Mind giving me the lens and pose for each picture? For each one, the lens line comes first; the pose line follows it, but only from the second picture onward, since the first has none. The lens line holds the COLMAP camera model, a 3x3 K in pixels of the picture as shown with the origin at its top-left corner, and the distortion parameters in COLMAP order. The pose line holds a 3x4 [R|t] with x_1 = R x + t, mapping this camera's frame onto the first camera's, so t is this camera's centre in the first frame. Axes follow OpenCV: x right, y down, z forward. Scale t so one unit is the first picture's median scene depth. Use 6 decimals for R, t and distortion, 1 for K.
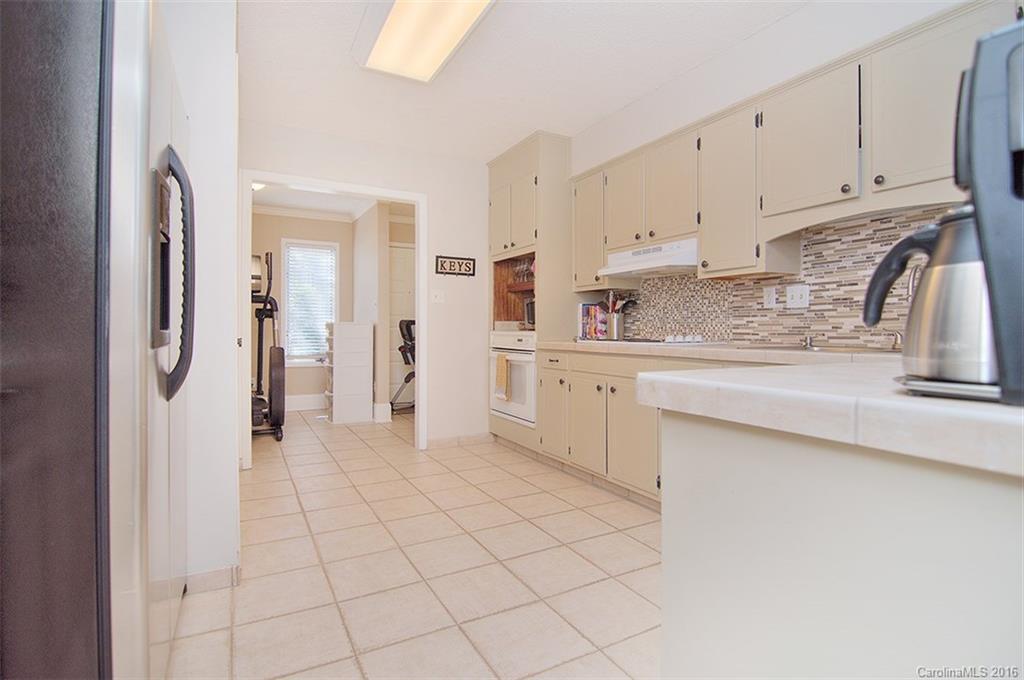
lens RADIAL K [[500.9, 0, 505.4], [0, 500.9, 339.4], [0, 0, 1]] dist [-0.014350, -0.001878]
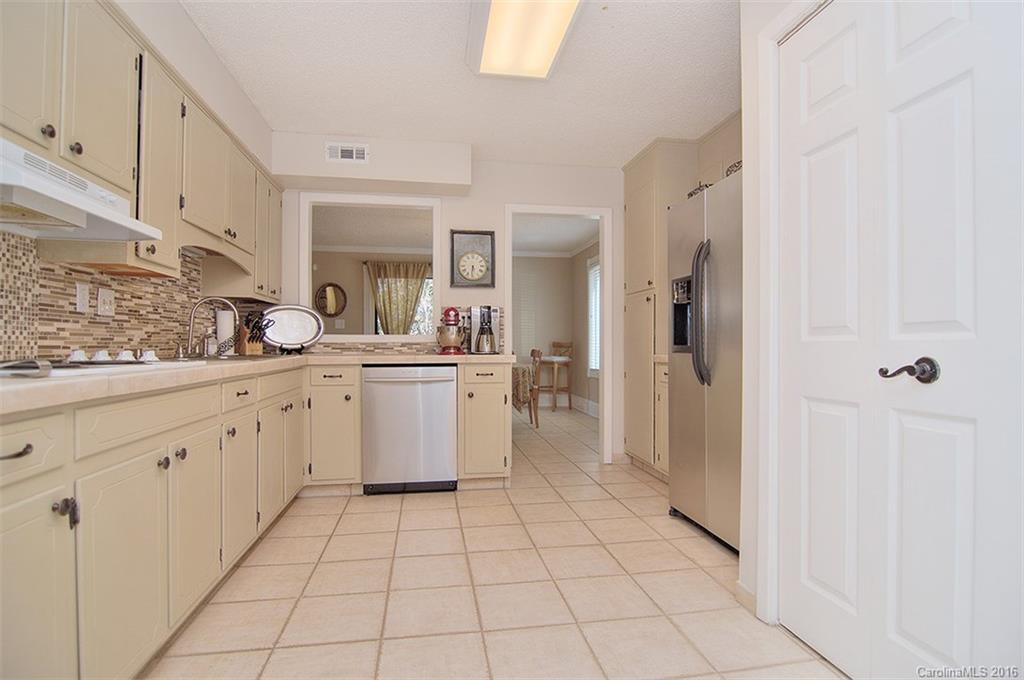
lens RADIAL K [[500.9, 0, 506.7], [0, 500.9, 338.2], [0, 0, 1]] dist [-0.014350, -0.001878]
pose [[-0.944360, -0.000014, 0.328913, -0.298600], [0.000748, 0.999997, 0.002189, -0.024749], [-0.328913, 0.002313, -0.944358, 1.453058]]
